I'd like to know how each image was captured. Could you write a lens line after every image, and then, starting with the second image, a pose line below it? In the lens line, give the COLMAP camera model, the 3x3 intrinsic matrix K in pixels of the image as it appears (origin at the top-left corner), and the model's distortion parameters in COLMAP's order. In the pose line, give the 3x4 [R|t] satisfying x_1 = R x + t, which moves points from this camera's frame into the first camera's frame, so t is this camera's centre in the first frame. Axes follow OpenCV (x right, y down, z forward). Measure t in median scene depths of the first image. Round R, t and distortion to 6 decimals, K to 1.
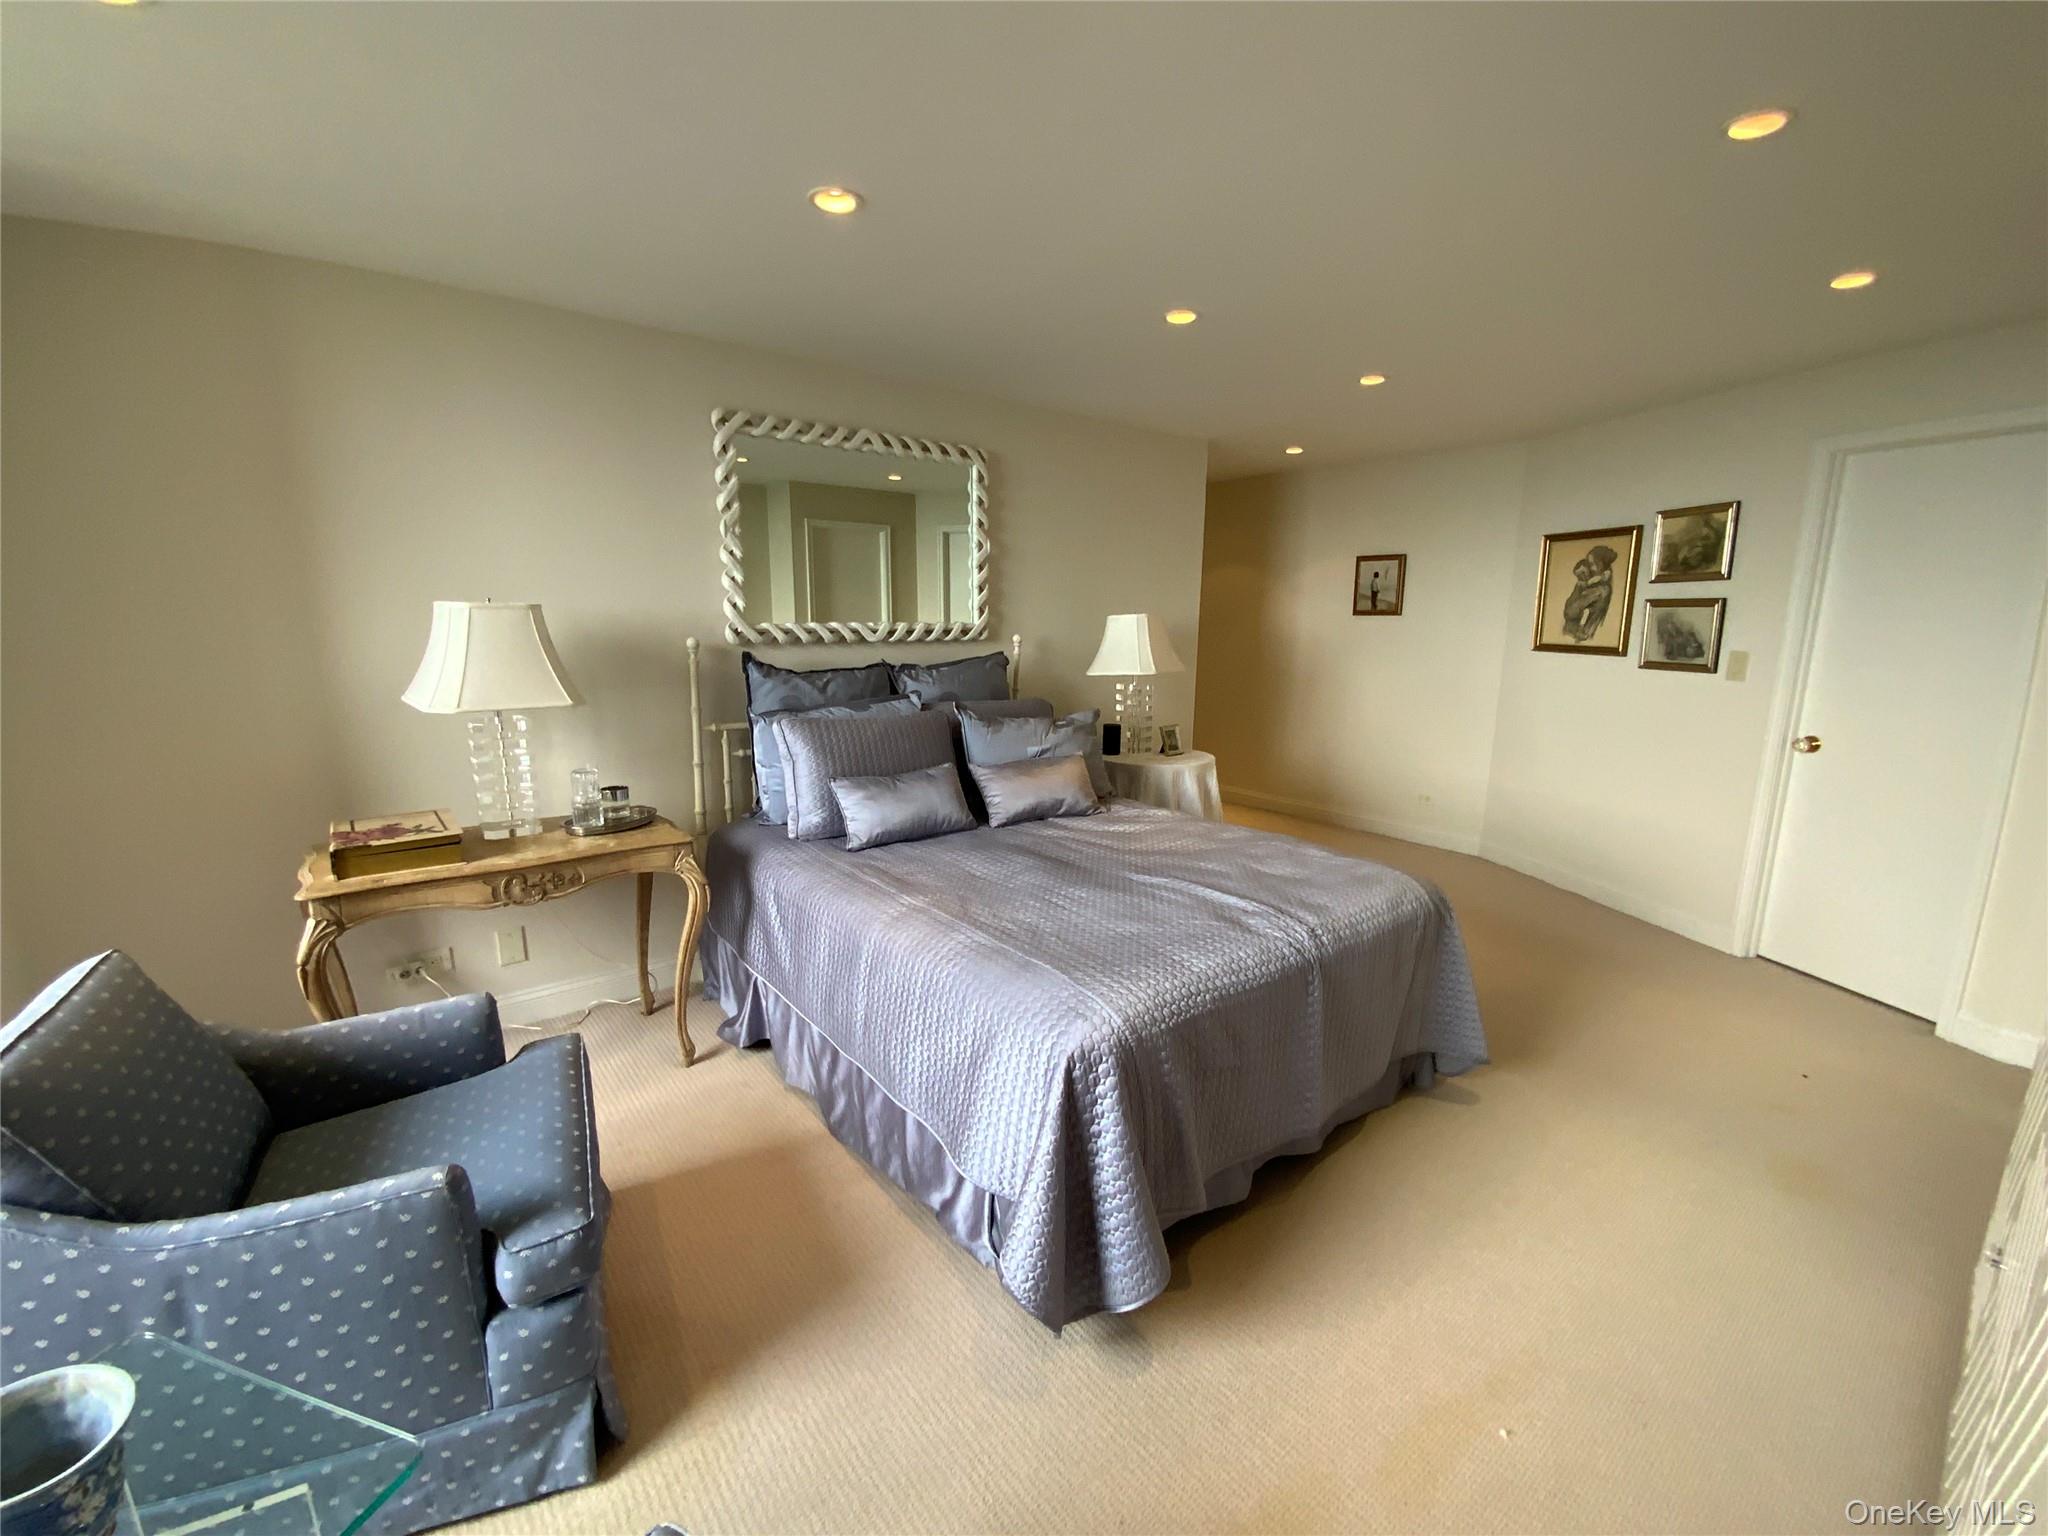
lens RADIAL K [[830.6, 0, 989.2], [0, 830.6, 761.6], [0, 0, 1]] dist [0.019006, -0.015462]
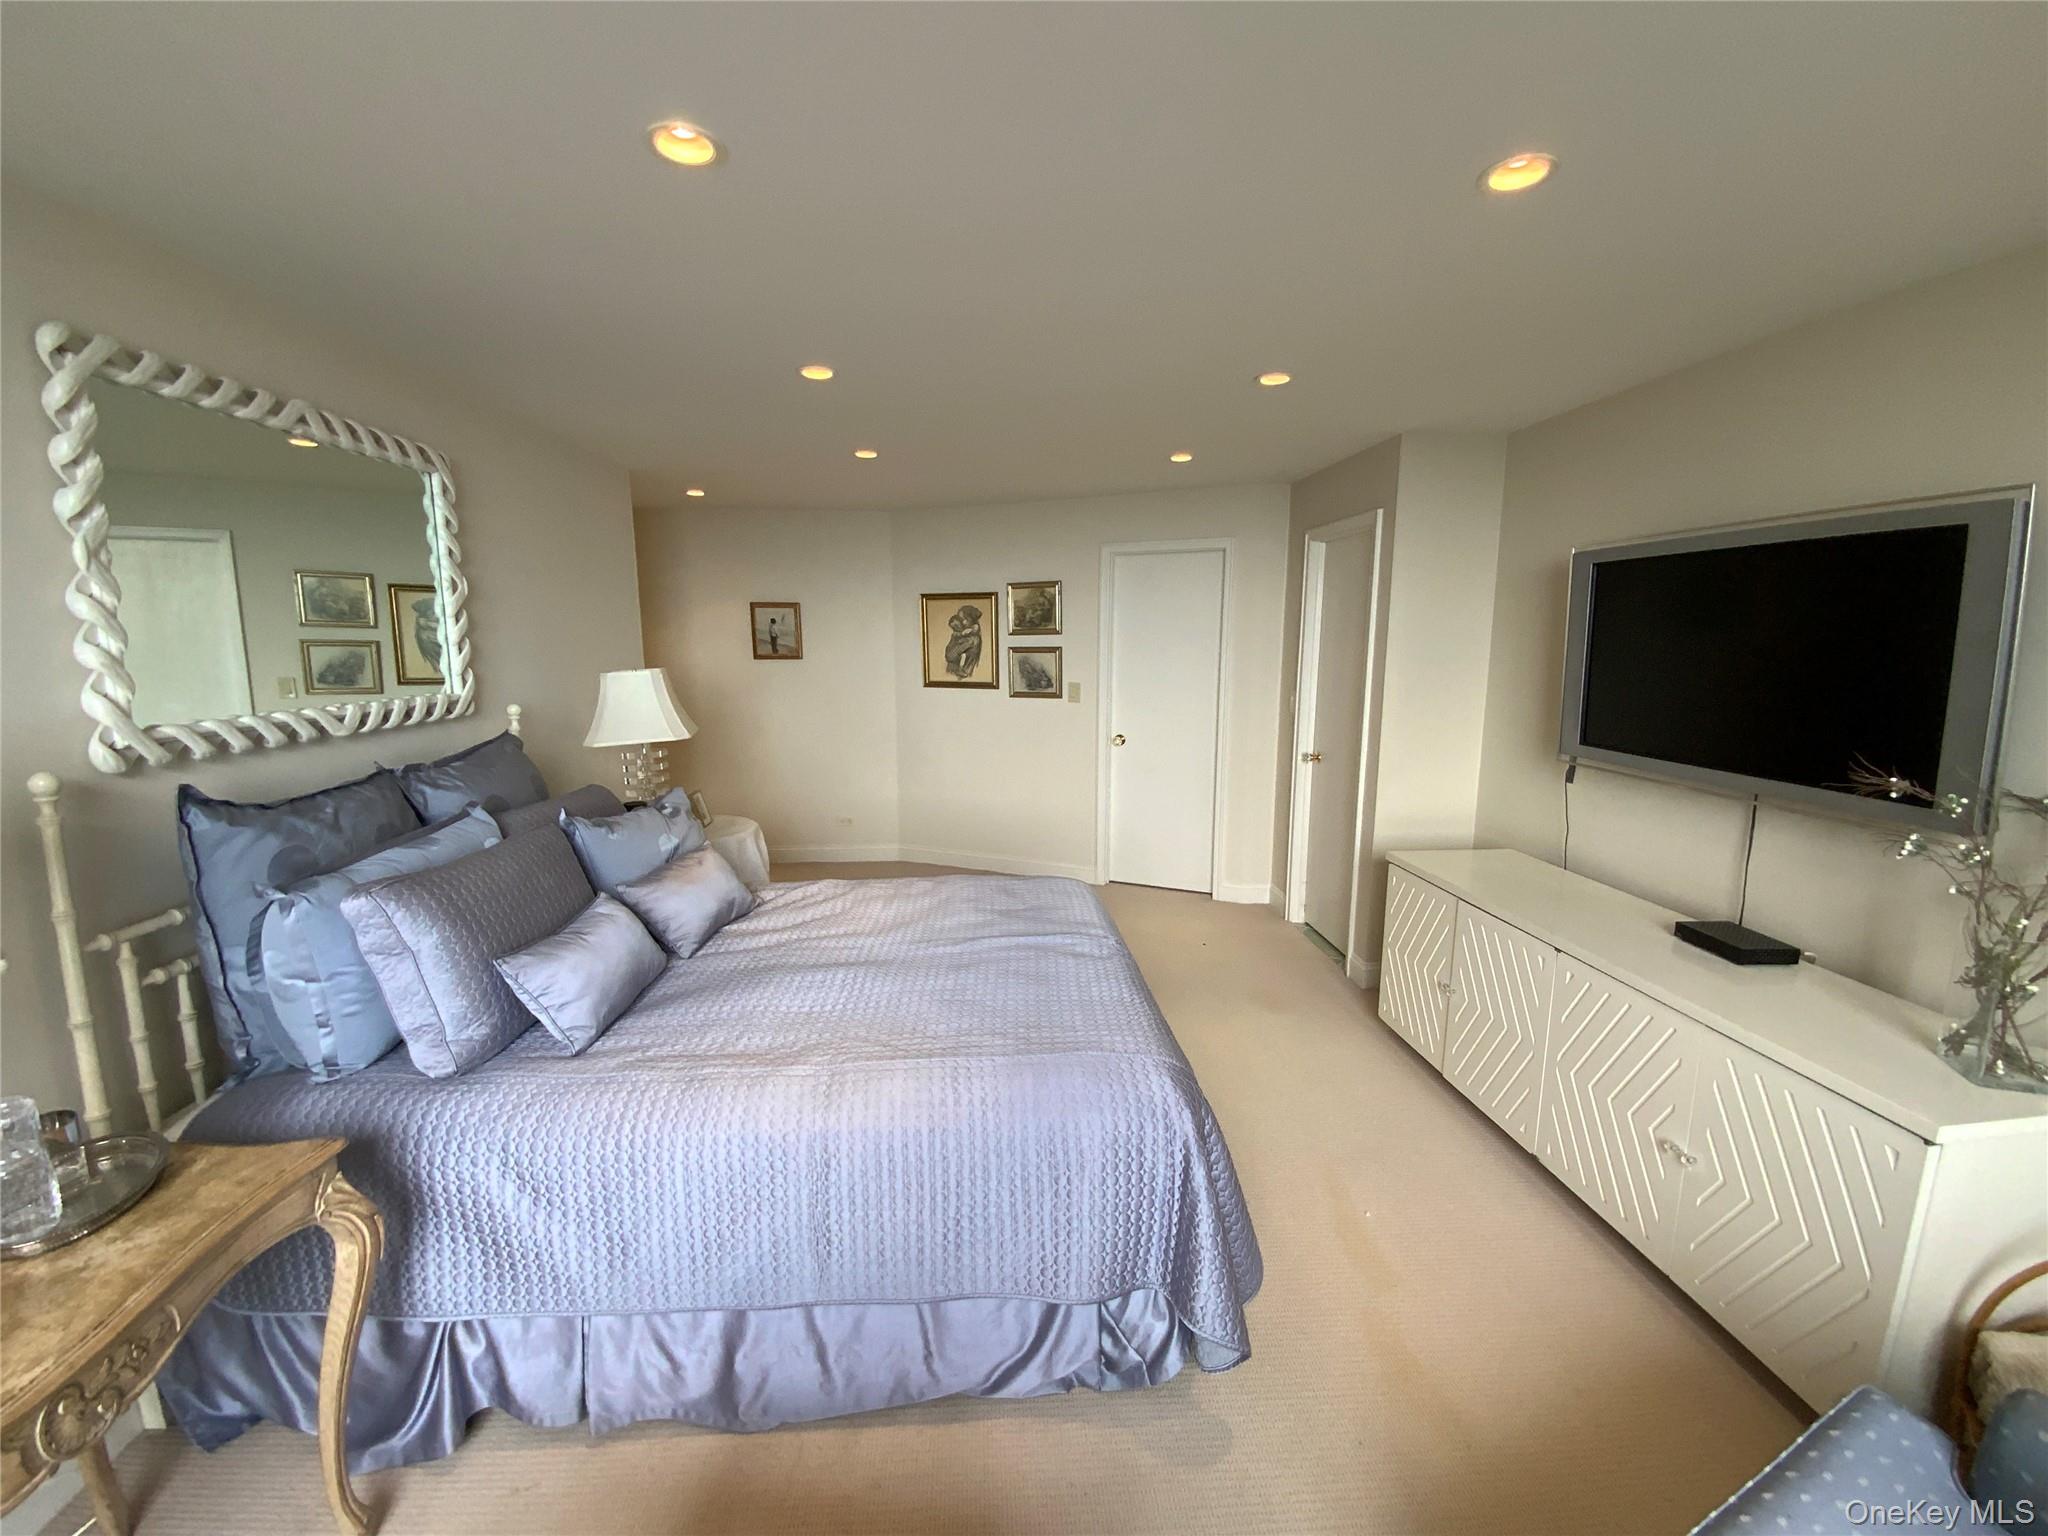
lens RADIAL K [[830.6, 0, 1031.3], [0, 830.6, 772.4], [0, 0, 1]] dist [0.019006, -0.015462]
pose [[0.574656, -0.138224, 0.806638, -0.329620], [0.153245, 0.986374, 0.059850, -0.071047], [-0.803919, 0.089220, 0.588008, 0.200620]]
